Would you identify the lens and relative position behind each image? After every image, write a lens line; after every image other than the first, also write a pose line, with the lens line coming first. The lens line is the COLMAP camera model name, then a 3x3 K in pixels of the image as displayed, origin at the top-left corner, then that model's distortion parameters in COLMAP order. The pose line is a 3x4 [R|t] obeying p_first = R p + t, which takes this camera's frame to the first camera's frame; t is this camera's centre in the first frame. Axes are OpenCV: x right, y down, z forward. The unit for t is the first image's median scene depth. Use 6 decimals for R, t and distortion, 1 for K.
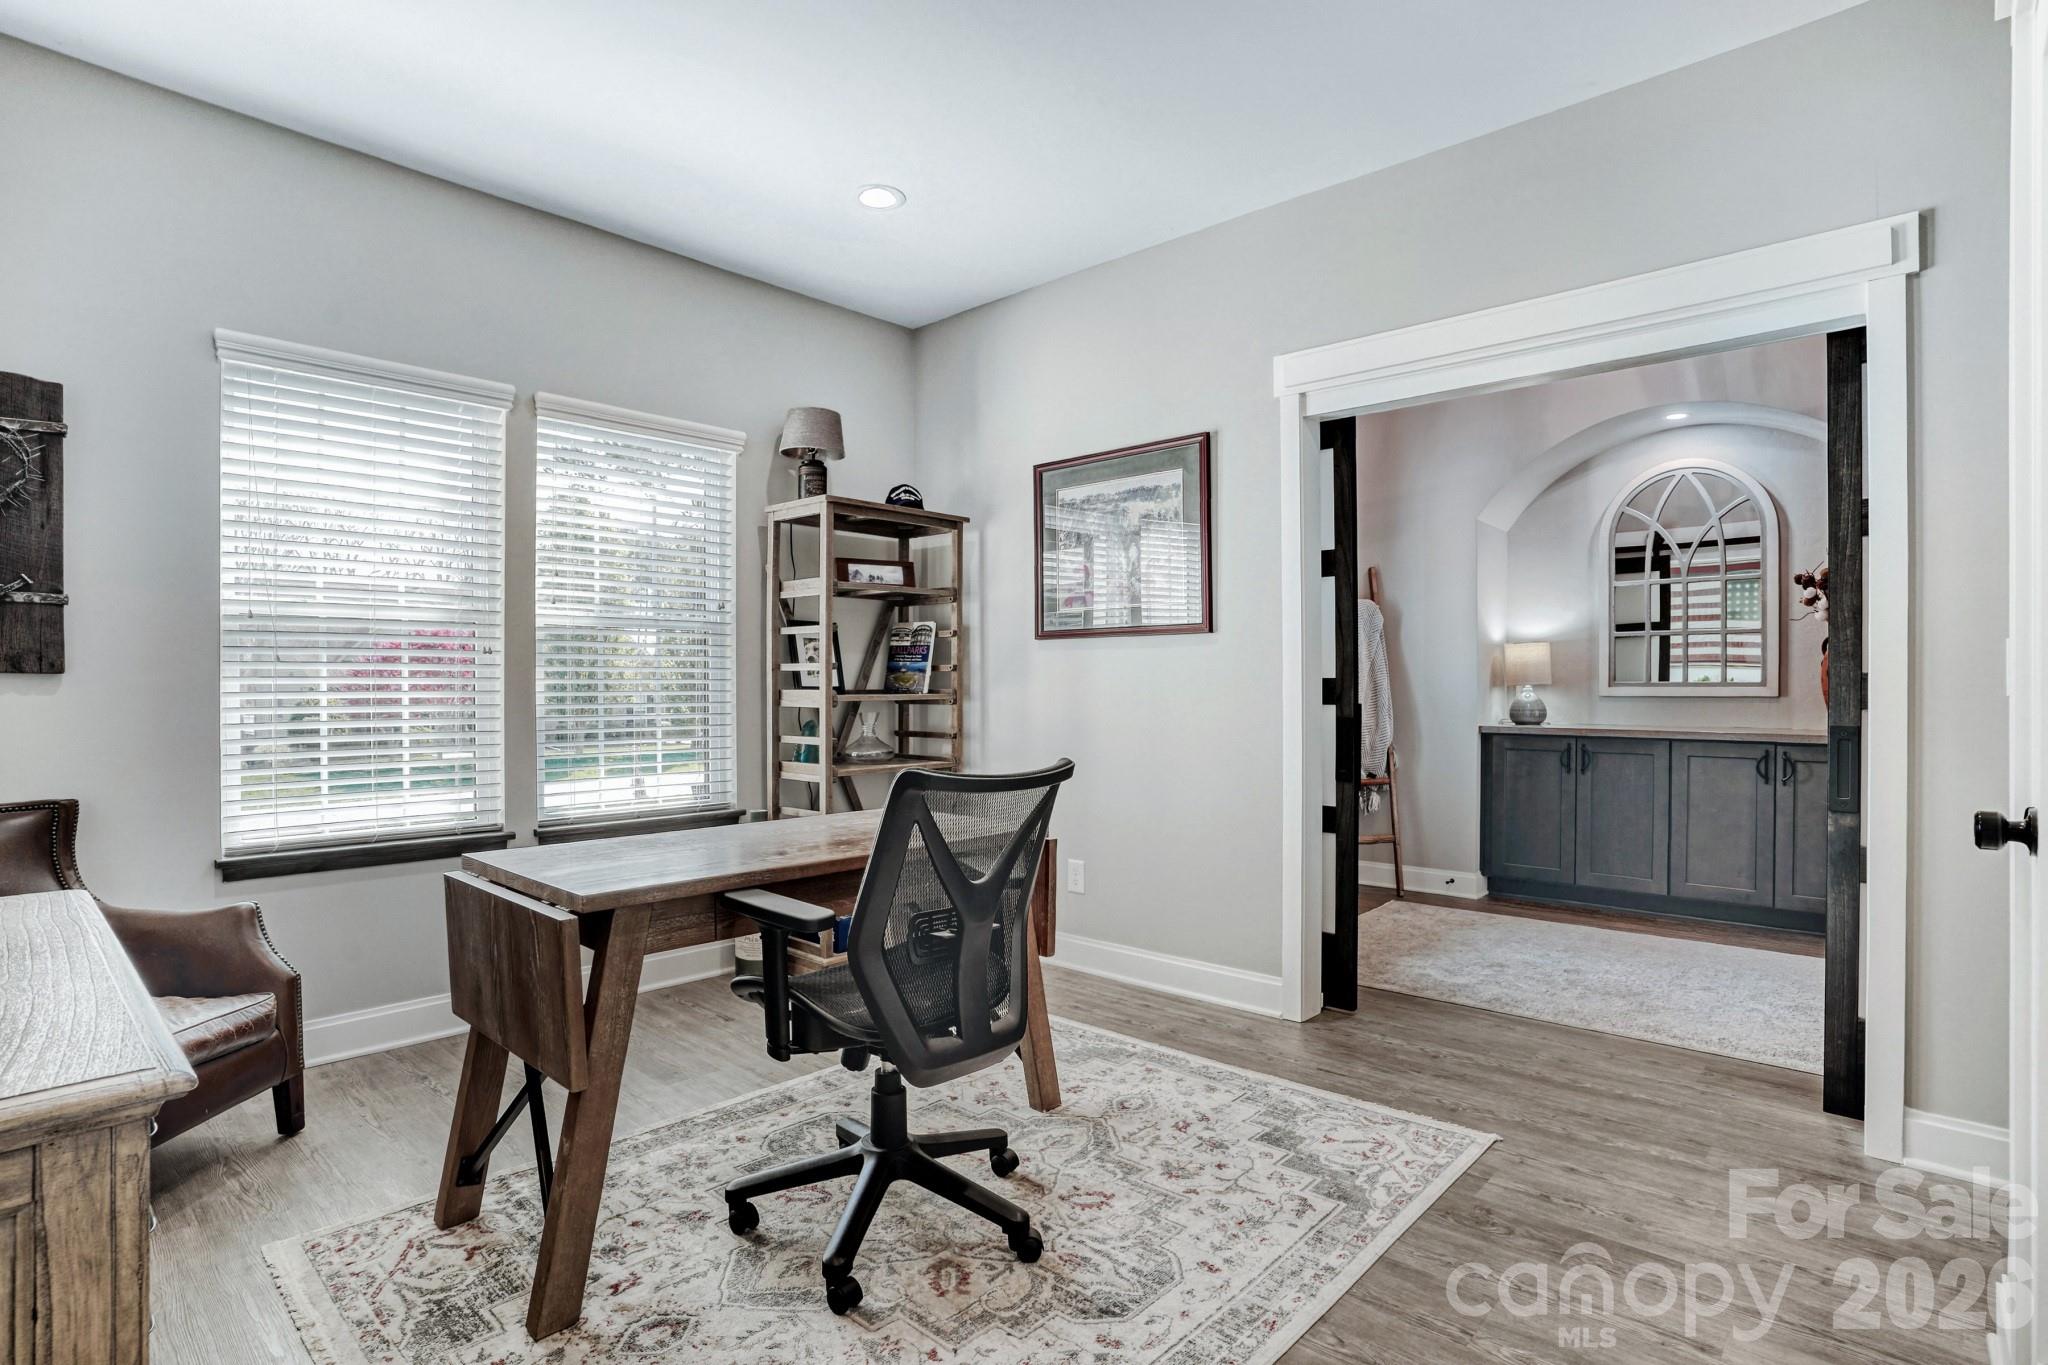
lens RADIAL K [[1043.0, 0, 1029.9], [0, 1043.0, 690.7], [0, 0, 1]] dist [-0.048043, 0.000873]
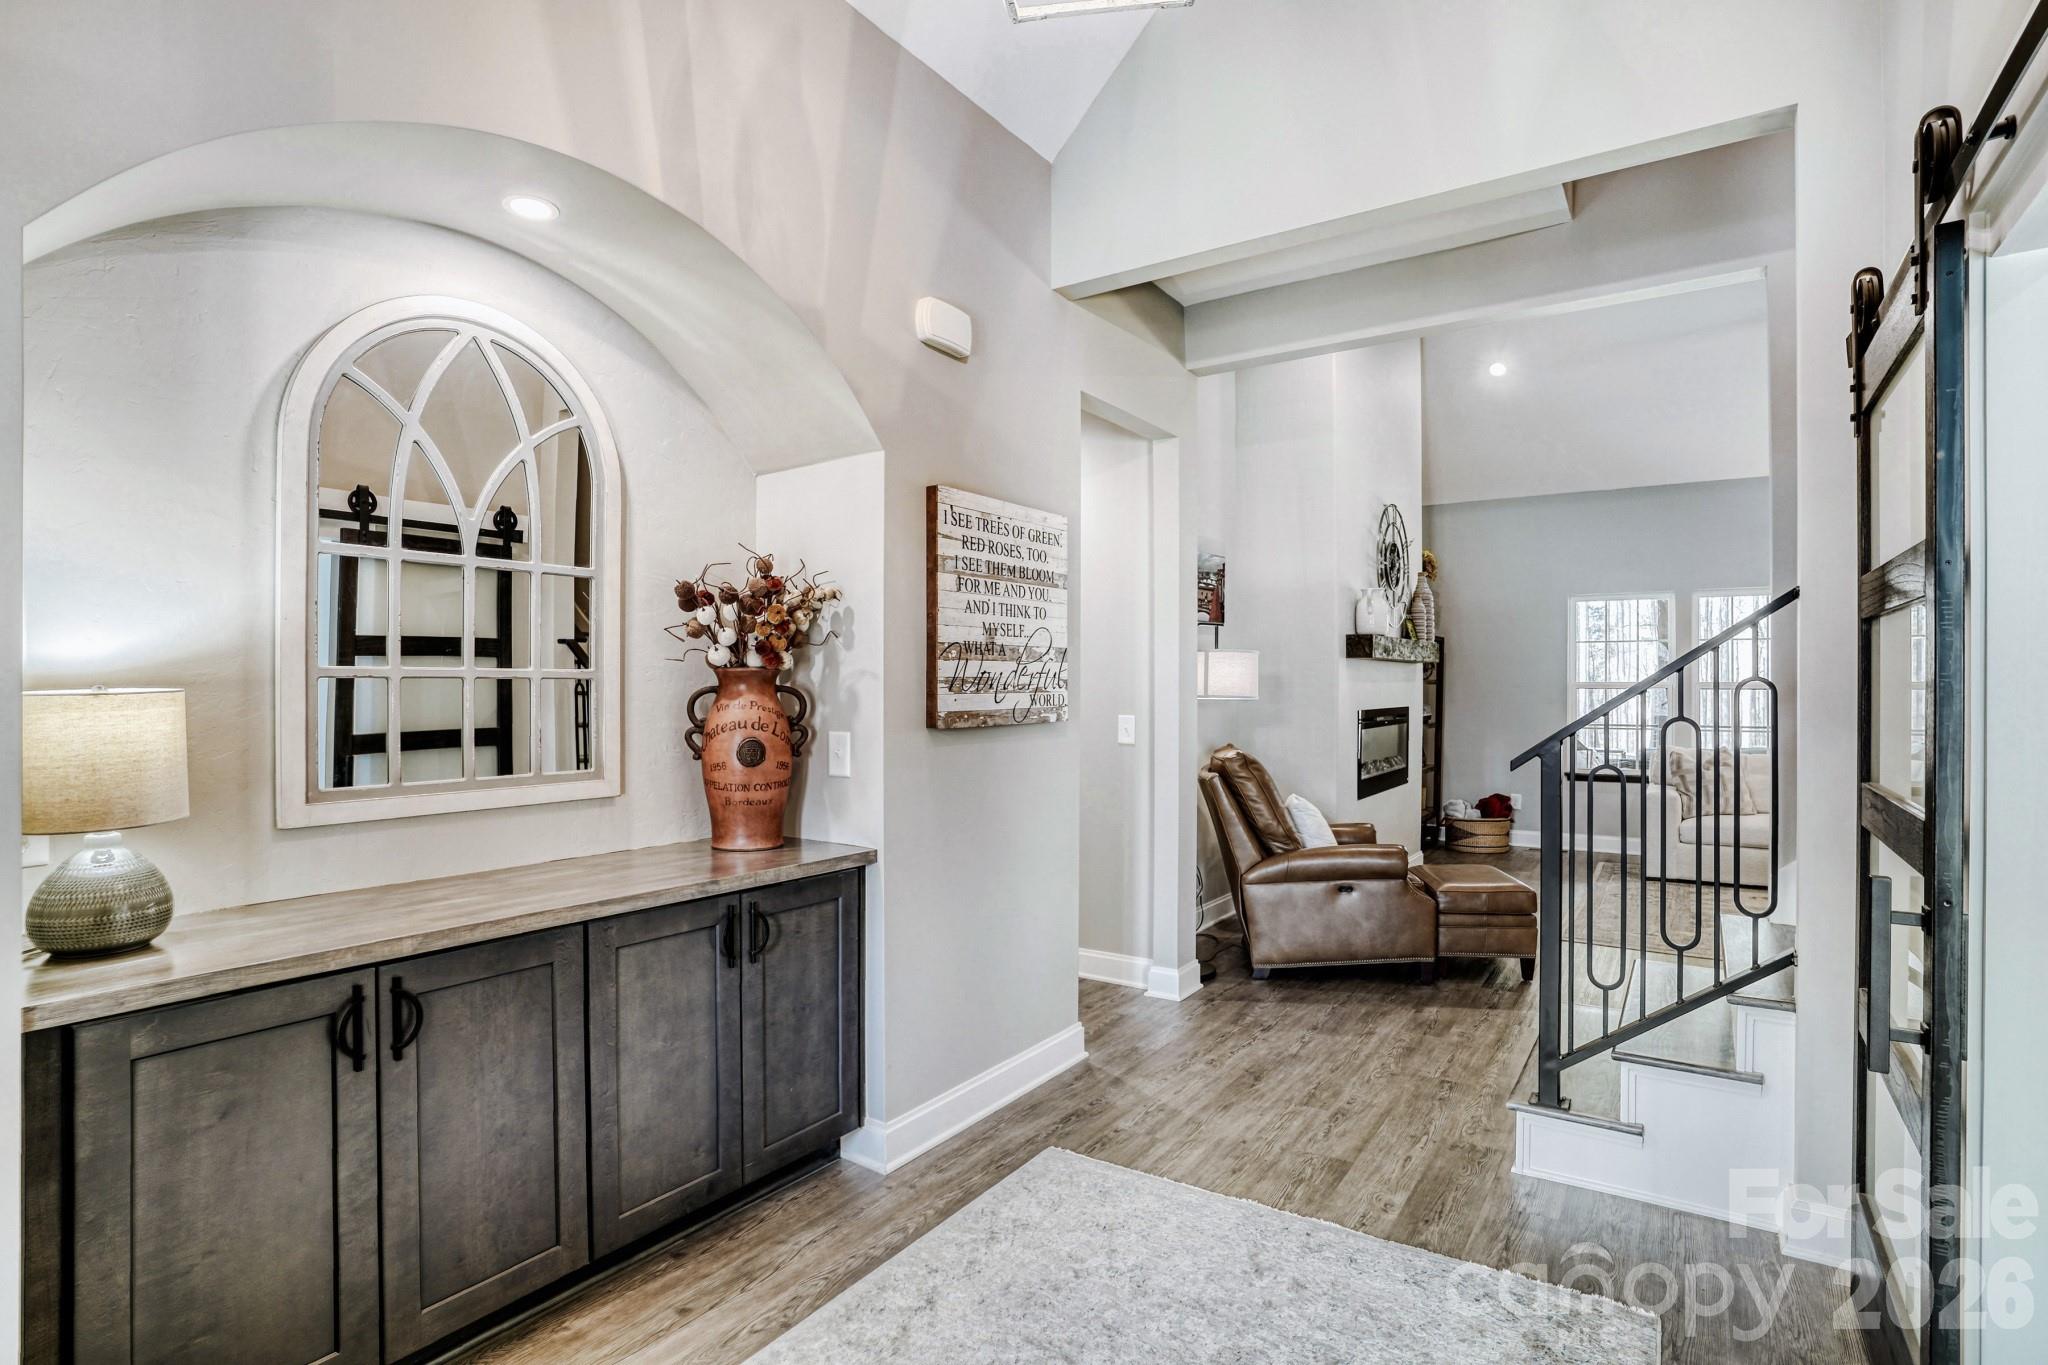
lens RADIAL K [[1007.9, 0, 1024.0], [0, 1007.9, 682.5], [0, 0, 1]] dist [-0.068084, 0.030965]
pose [[-0.135410, 0.001492, 0.990789, 0.194420], [-0.002589, 0.999995, -0.001860, -0.064665], [-0.990786, -0.002817, -0.135406, 0.999455]]
